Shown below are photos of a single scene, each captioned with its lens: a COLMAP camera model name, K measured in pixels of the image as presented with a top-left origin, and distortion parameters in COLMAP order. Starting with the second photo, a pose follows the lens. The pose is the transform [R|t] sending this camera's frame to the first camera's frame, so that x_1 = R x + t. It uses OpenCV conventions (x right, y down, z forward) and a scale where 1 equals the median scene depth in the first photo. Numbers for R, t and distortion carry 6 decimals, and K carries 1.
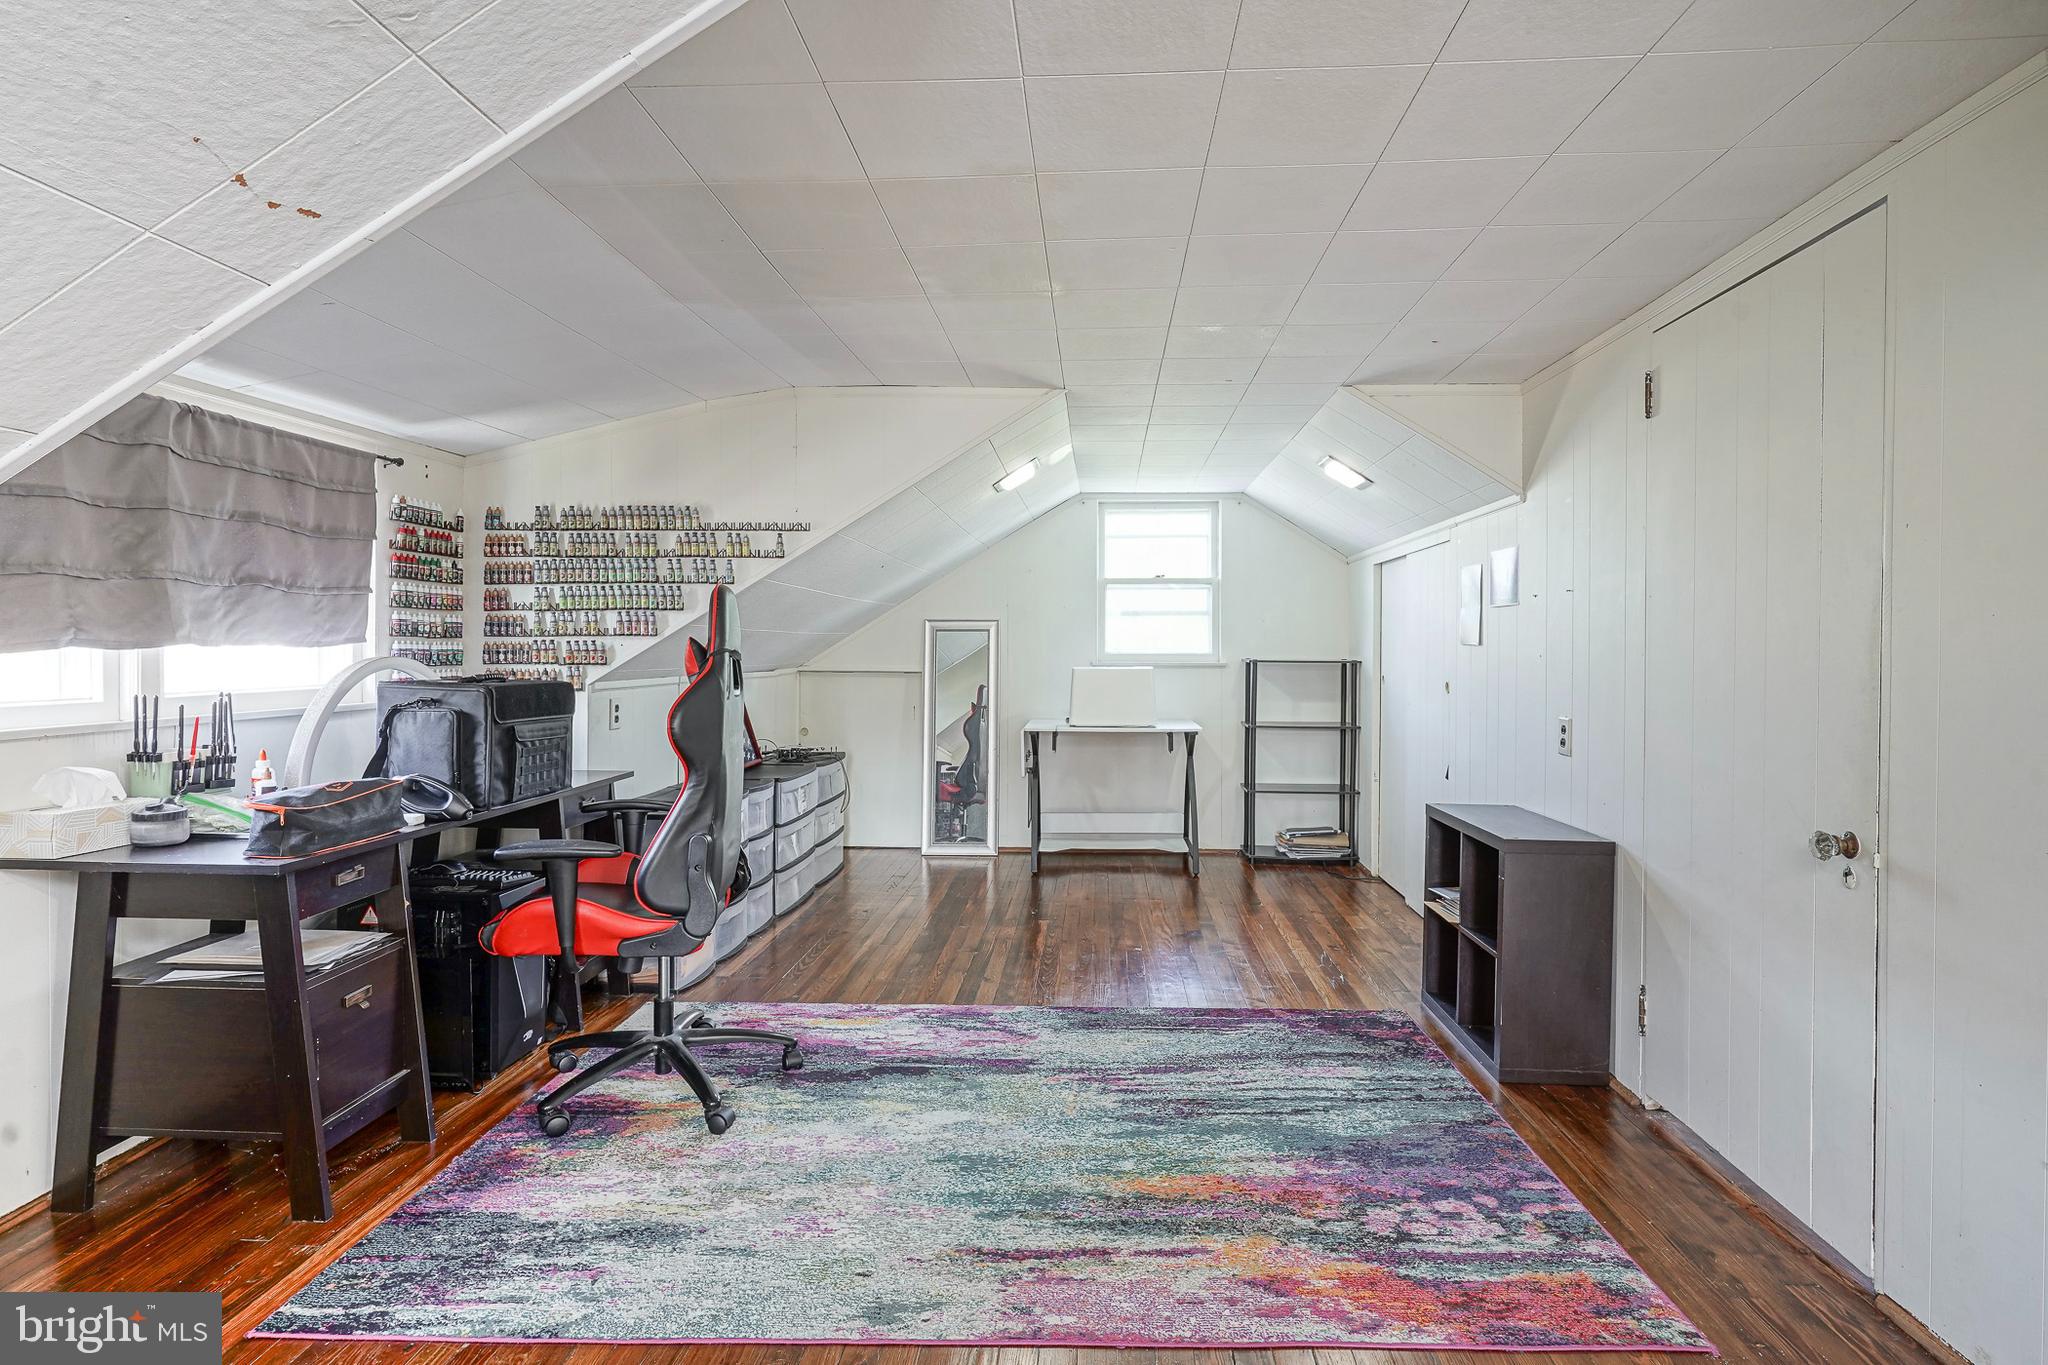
lens RADIAL K [[973.7, 0, 1050.5], [0, 973.7, 681.1], [0, 0, 1]] dist [-0.012743, 0.004581]
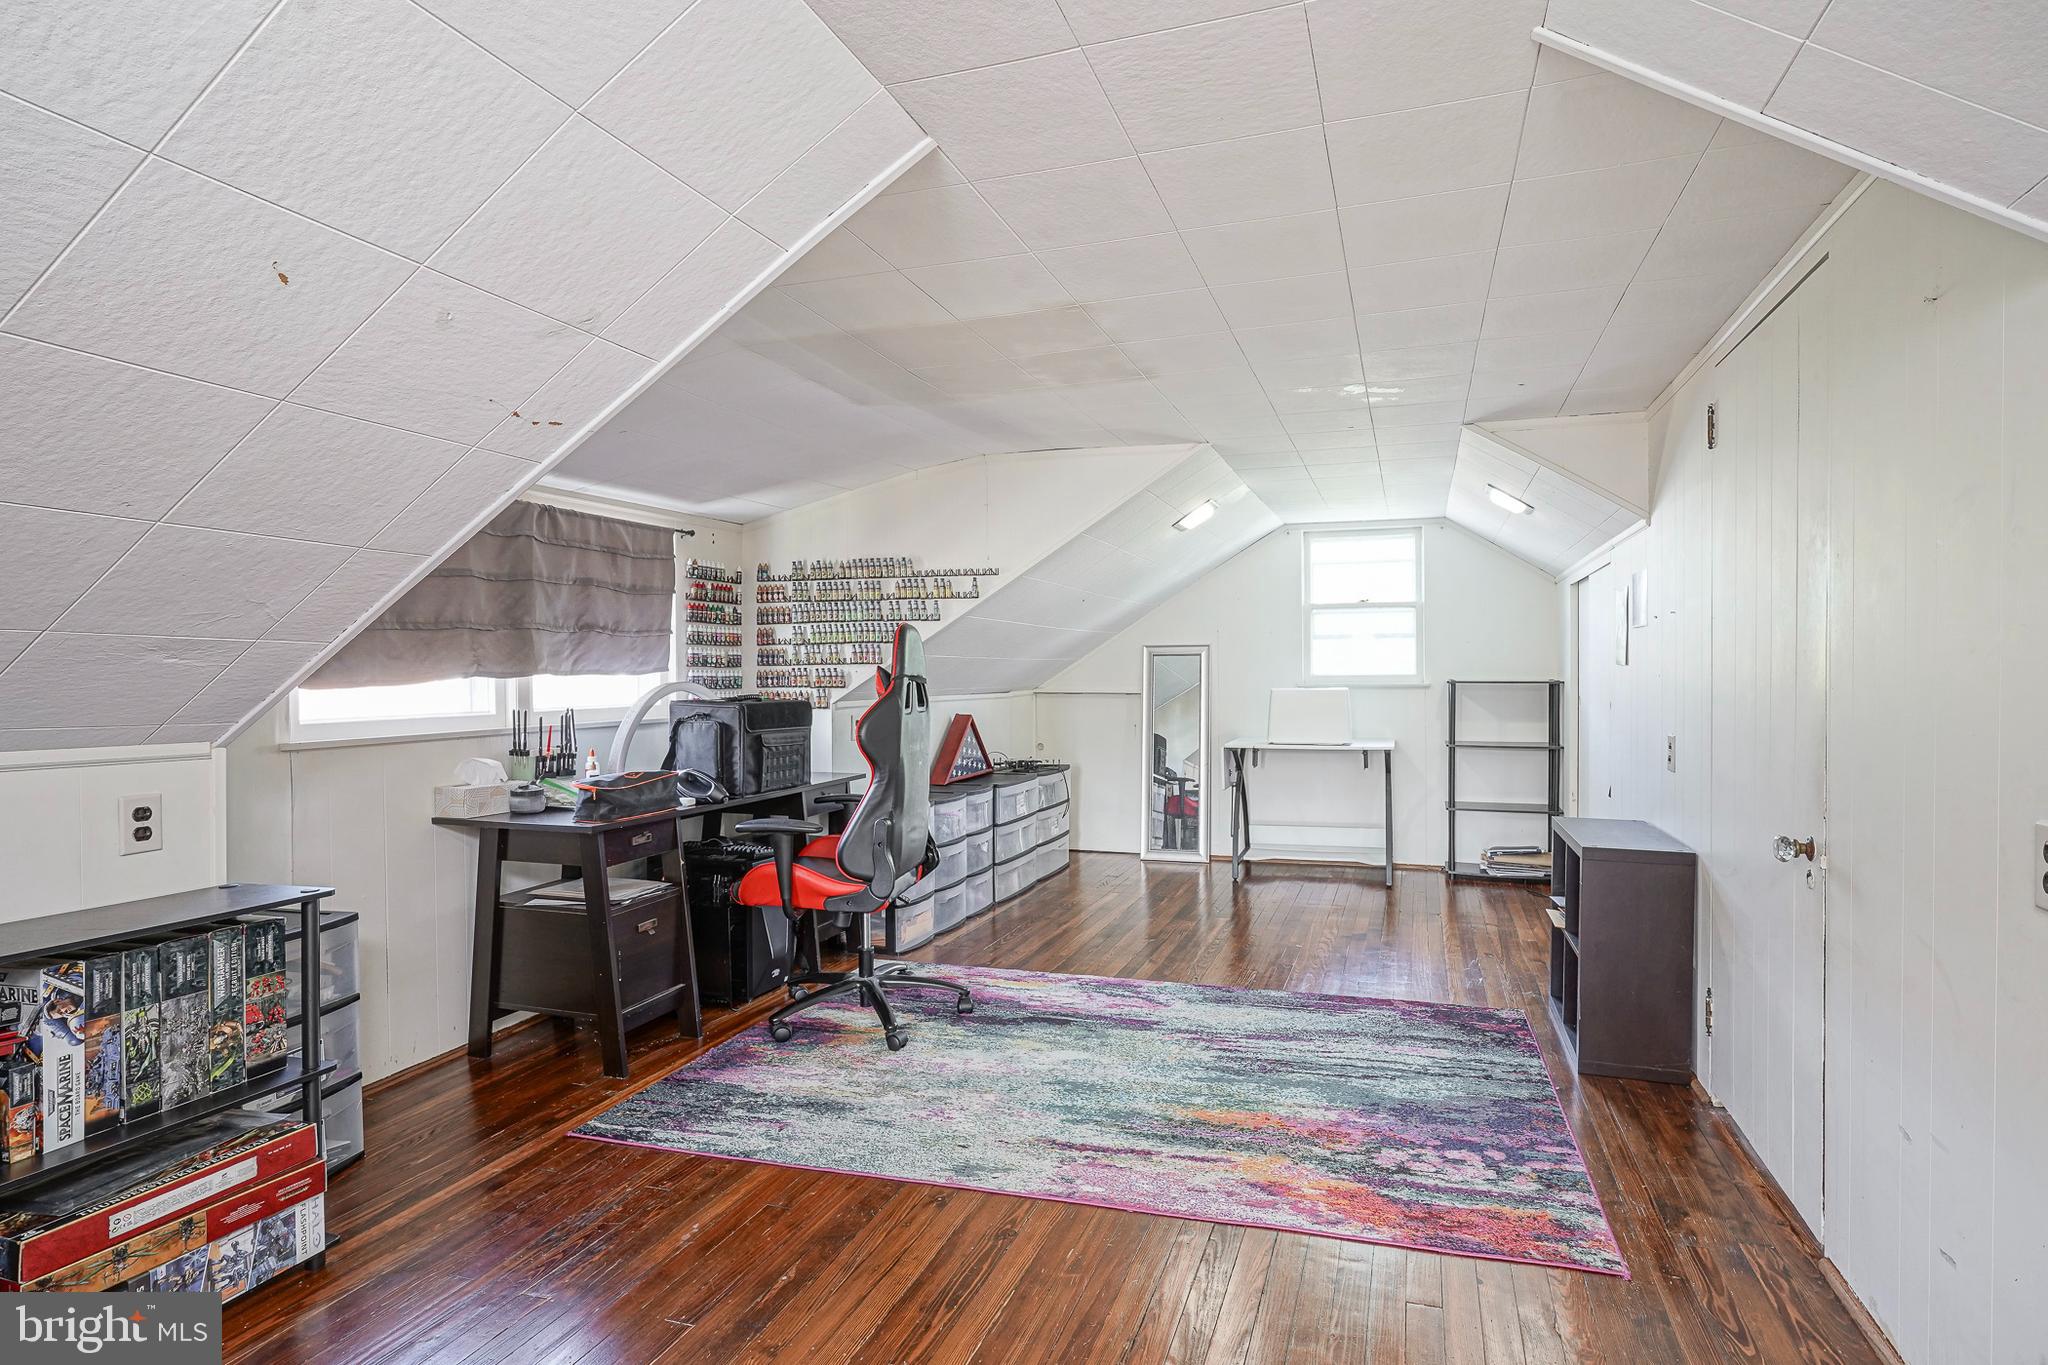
lens RADIAL K [[983.6, 0, 1128.1], [0, 983.6, 715.0], [0, 0, 1]] dist [-0.011048, 0.000339]
pose [[0.972156, 0.002496, -0.234322, 0.267489], [0.000274, 0.999930, 0.011790, 0.004948], [0.234335, -0.011526, 0.972088, -0.193266]]
